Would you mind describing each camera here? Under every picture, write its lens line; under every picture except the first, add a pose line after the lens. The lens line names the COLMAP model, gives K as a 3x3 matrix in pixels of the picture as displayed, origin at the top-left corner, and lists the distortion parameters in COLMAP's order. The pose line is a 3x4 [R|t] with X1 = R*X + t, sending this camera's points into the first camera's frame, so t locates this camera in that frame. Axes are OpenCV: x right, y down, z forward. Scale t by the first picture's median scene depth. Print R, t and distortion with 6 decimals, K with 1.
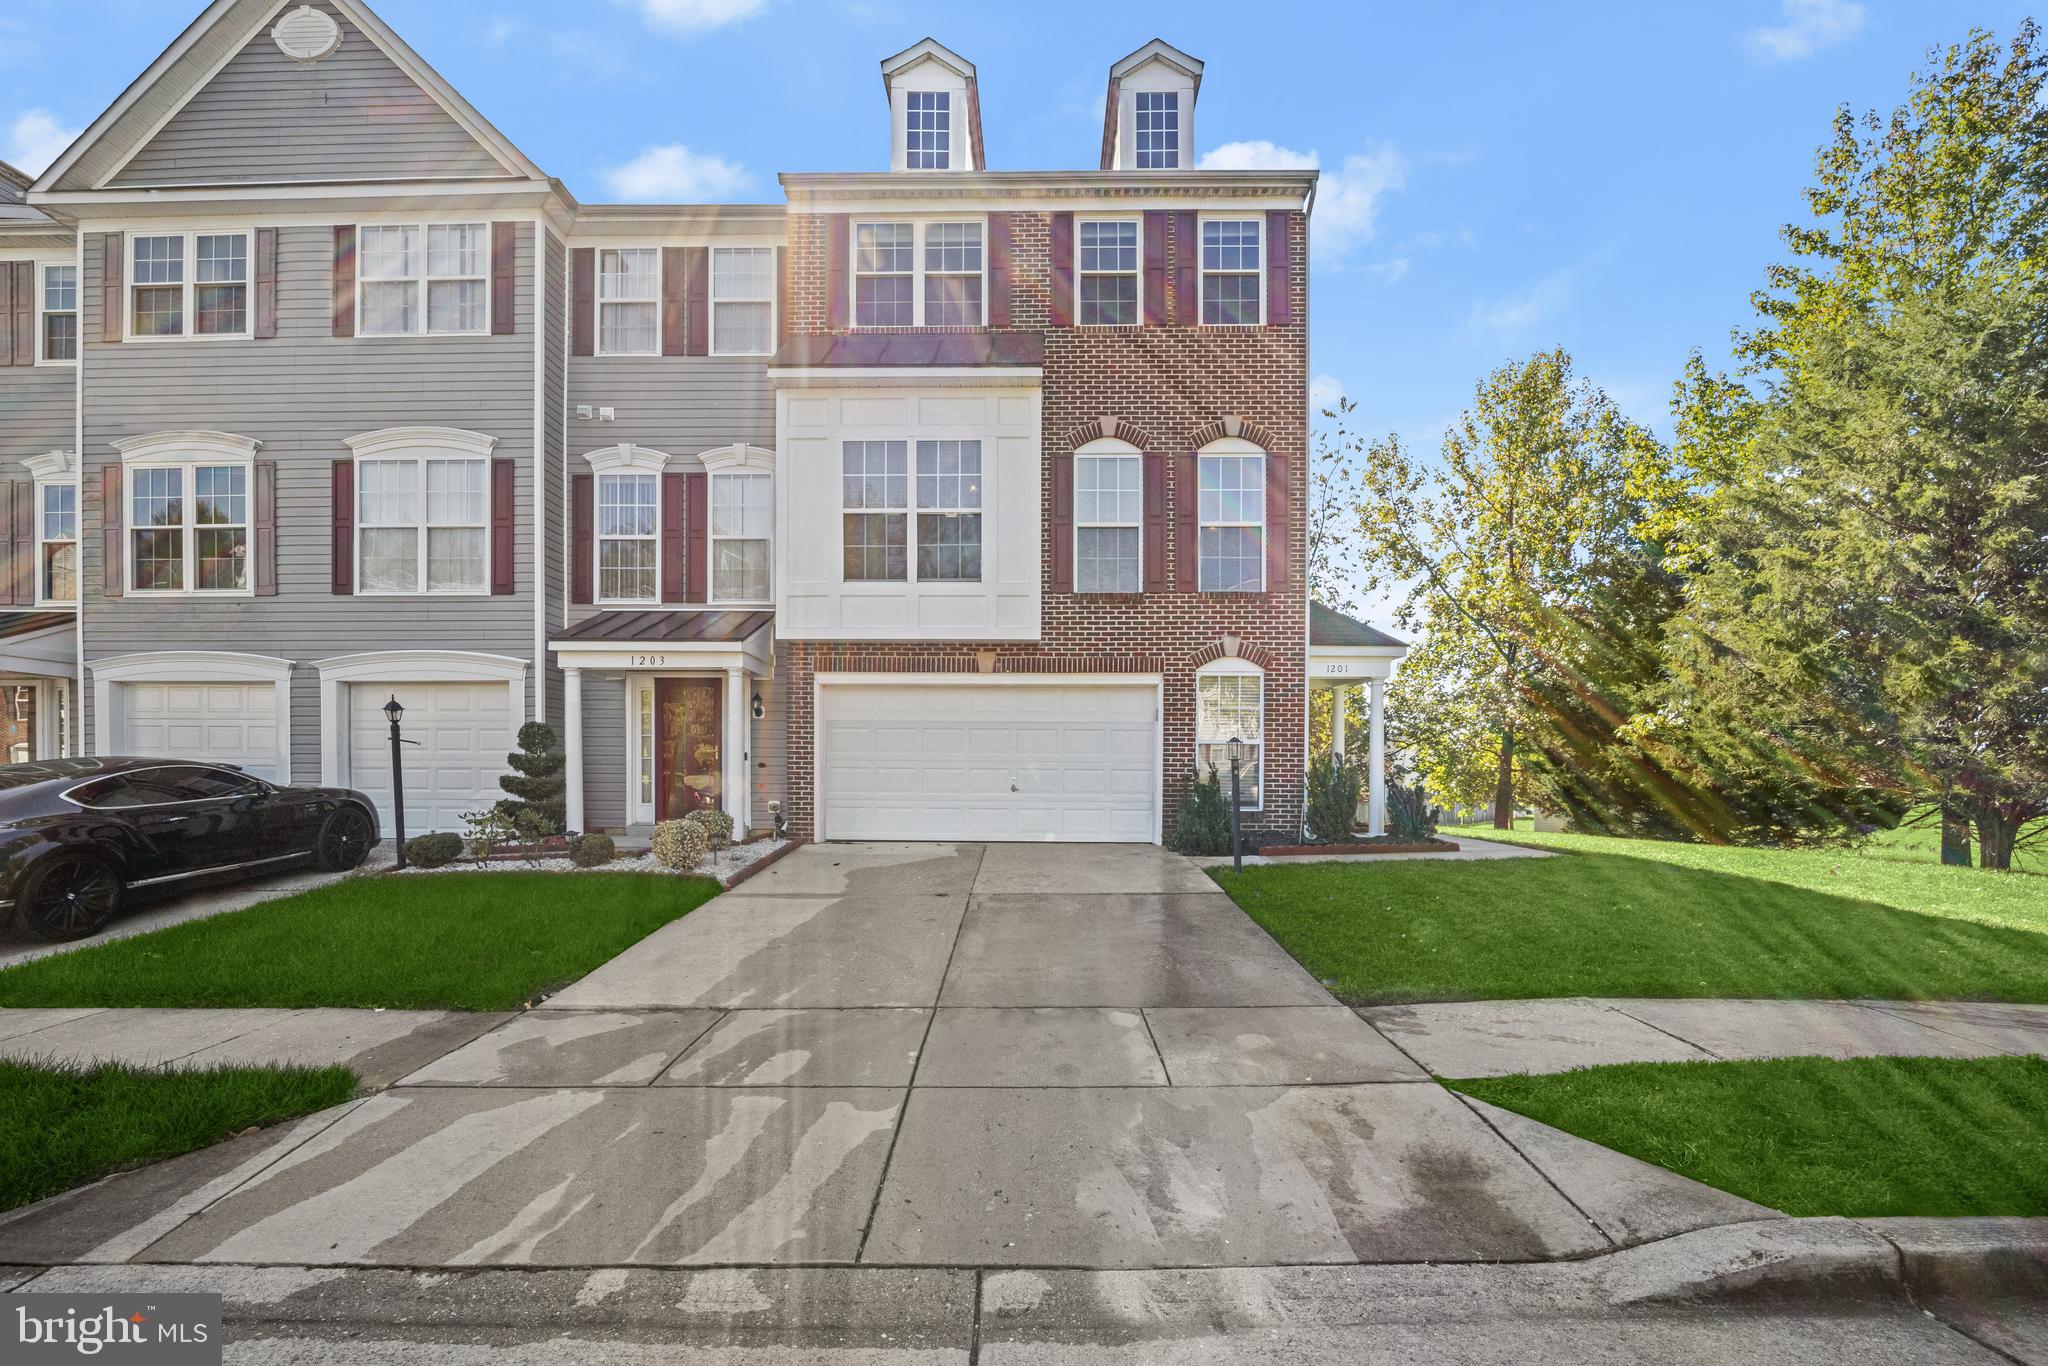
lens RADIAL K [[832.8, 0, 1024.9], [0, 832.8, 716.0], [0, 0, 1]] dist [-0.014230, -0.000065]
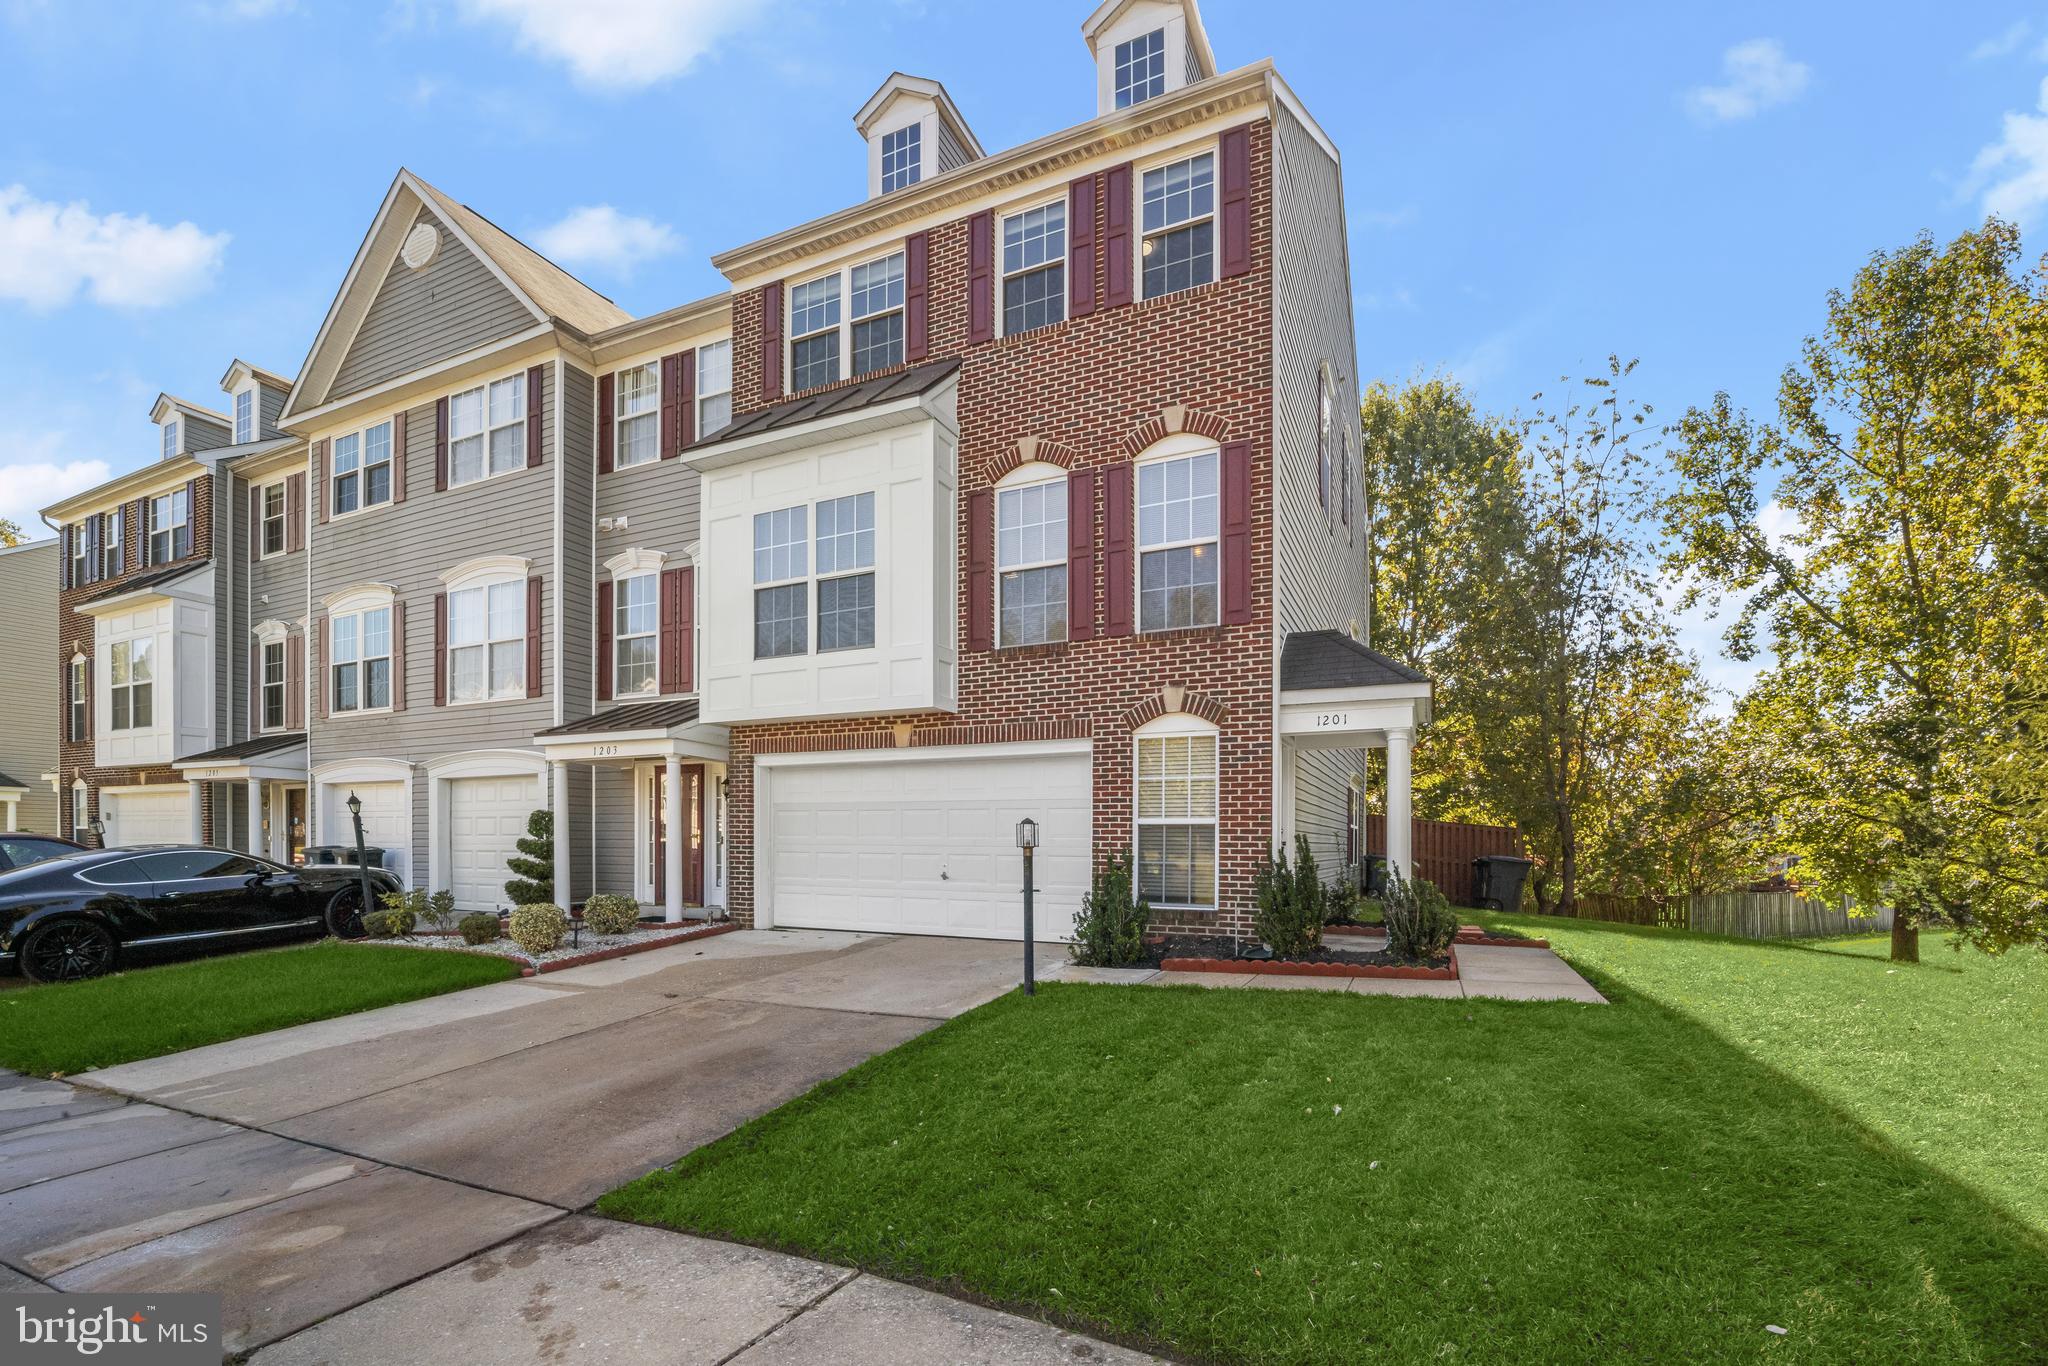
lens RADIAL K [[842.1, 0, 1023.2], [0, 842.1, 787.5], [0, 0, 1]] dist [-0.009092, -0.000250]
pose [[0.919422, -0.026272, -0.392394, 0.422149], [0.024639, 0.999654, -0.009197, 0.002912], [0.392500, -0.001212, 0.919751, 0.211234]]
